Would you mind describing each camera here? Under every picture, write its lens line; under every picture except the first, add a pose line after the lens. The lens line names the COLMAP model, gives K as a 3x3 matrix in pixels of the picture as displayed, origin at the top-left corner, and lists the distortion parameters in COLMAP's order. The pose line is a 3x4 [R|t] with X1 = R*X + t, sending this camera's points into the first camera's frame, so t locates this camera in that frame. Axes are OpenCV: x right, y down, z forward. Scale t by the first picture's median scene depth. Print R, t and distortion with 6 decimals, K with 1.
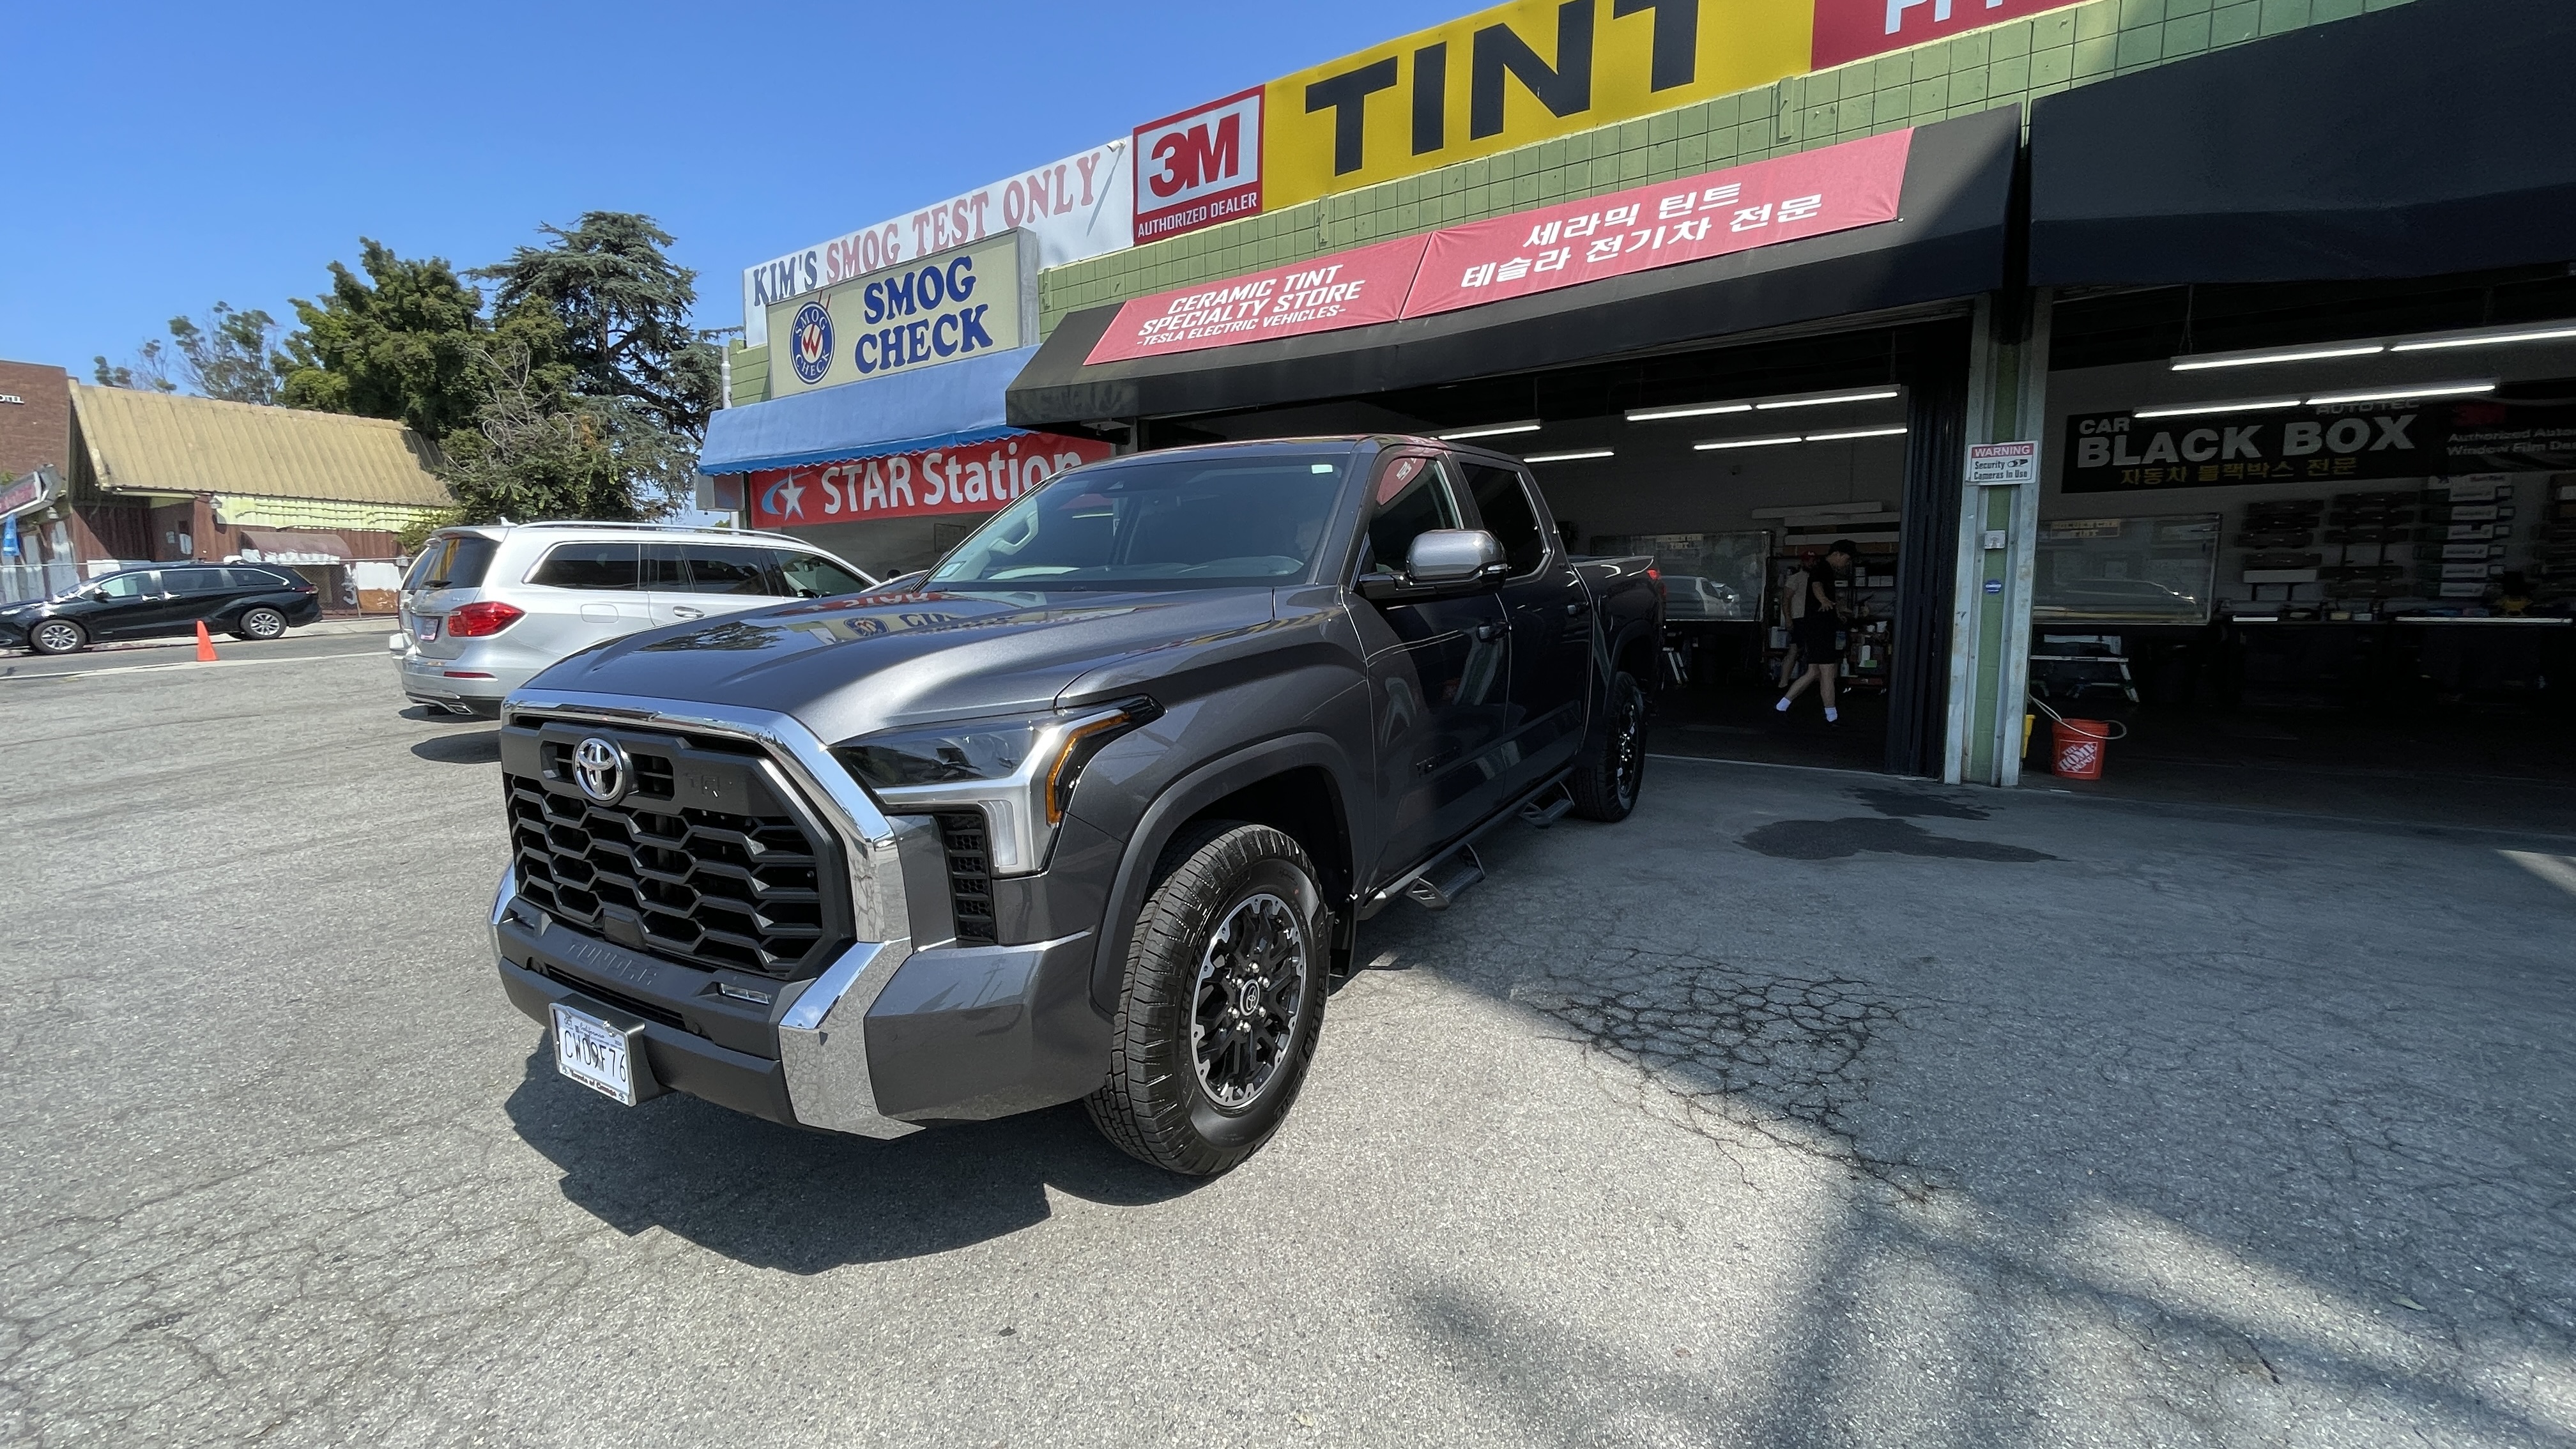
lens RADIAL K [[1073.0, 0, 1262.0], [0, 1073.0, 740.6], [0, 0, 1]] dist [0.000547, 0.000548]
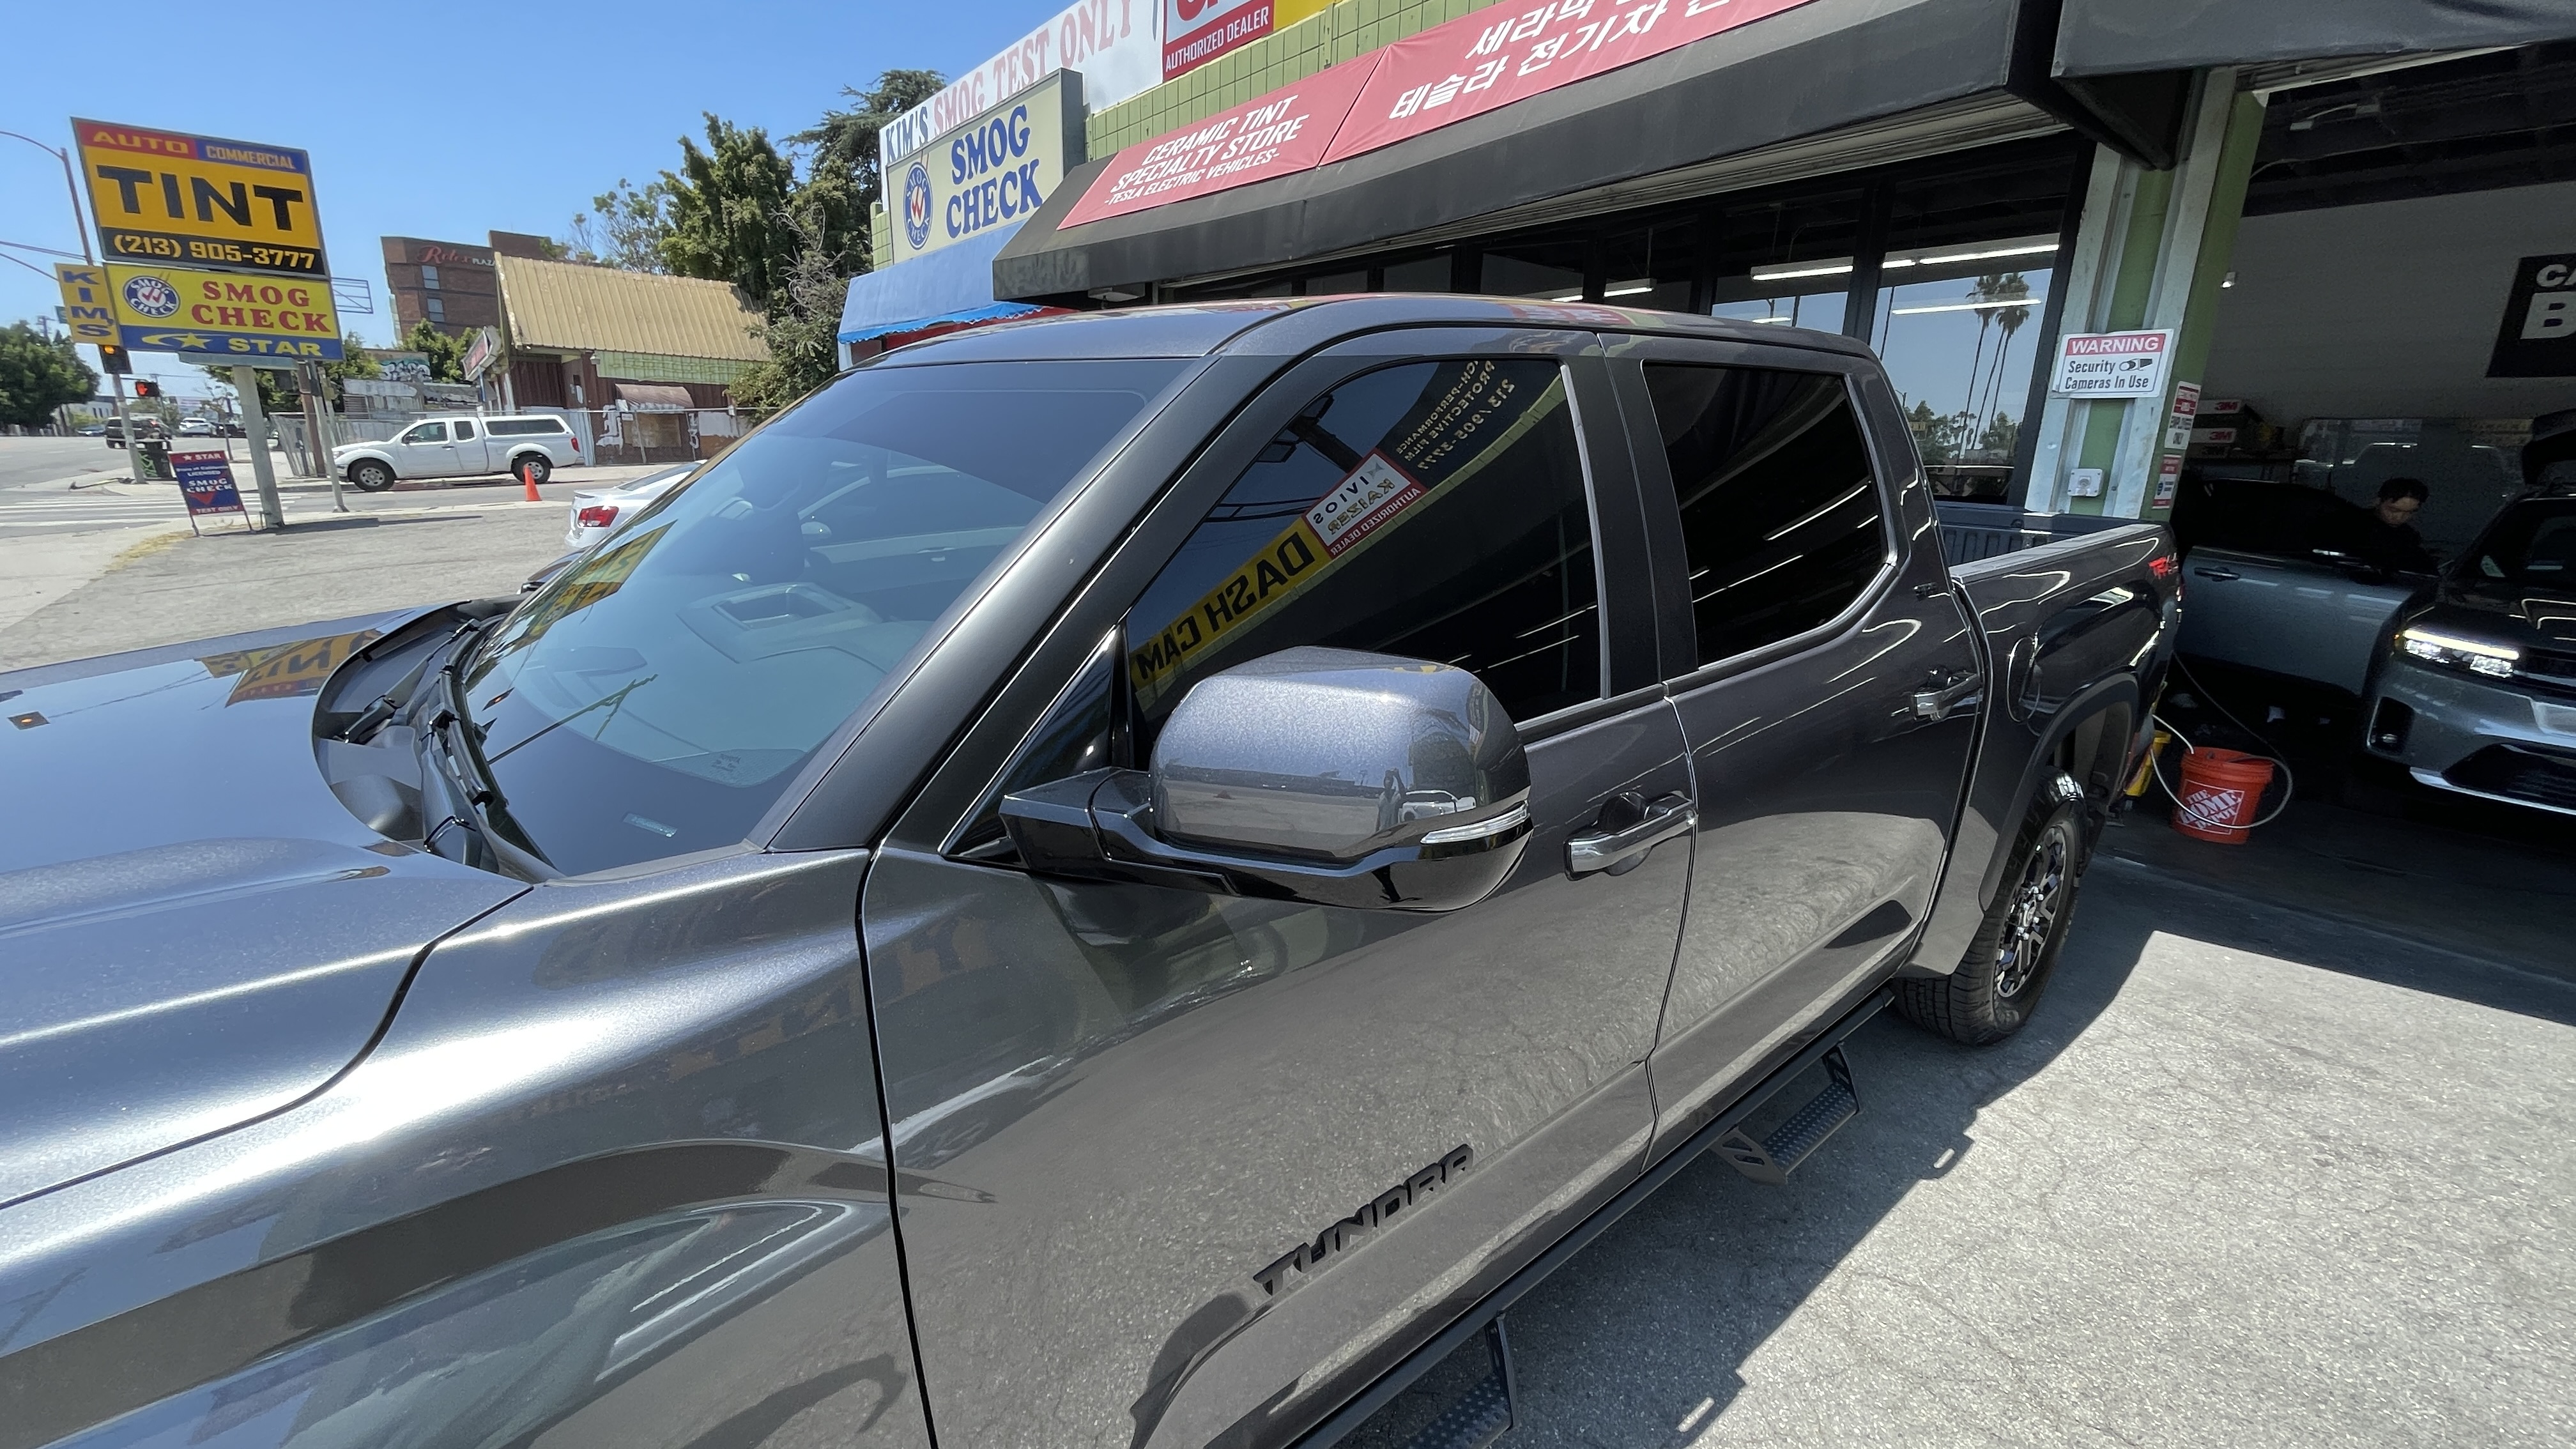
lens RADIAL K [[1073.0, 0, 1280.4], [0, 1073.0, 718.5], [0, 0, 1]] dist [0.000547, 0.000548]
pose [[0.954353, 0.099329, -0.281681, 0.245899], [-0.066631, 0.990118, 0.123395, -0.055236], [0.291154, -0.098994, 0.951541, 0.128450]]
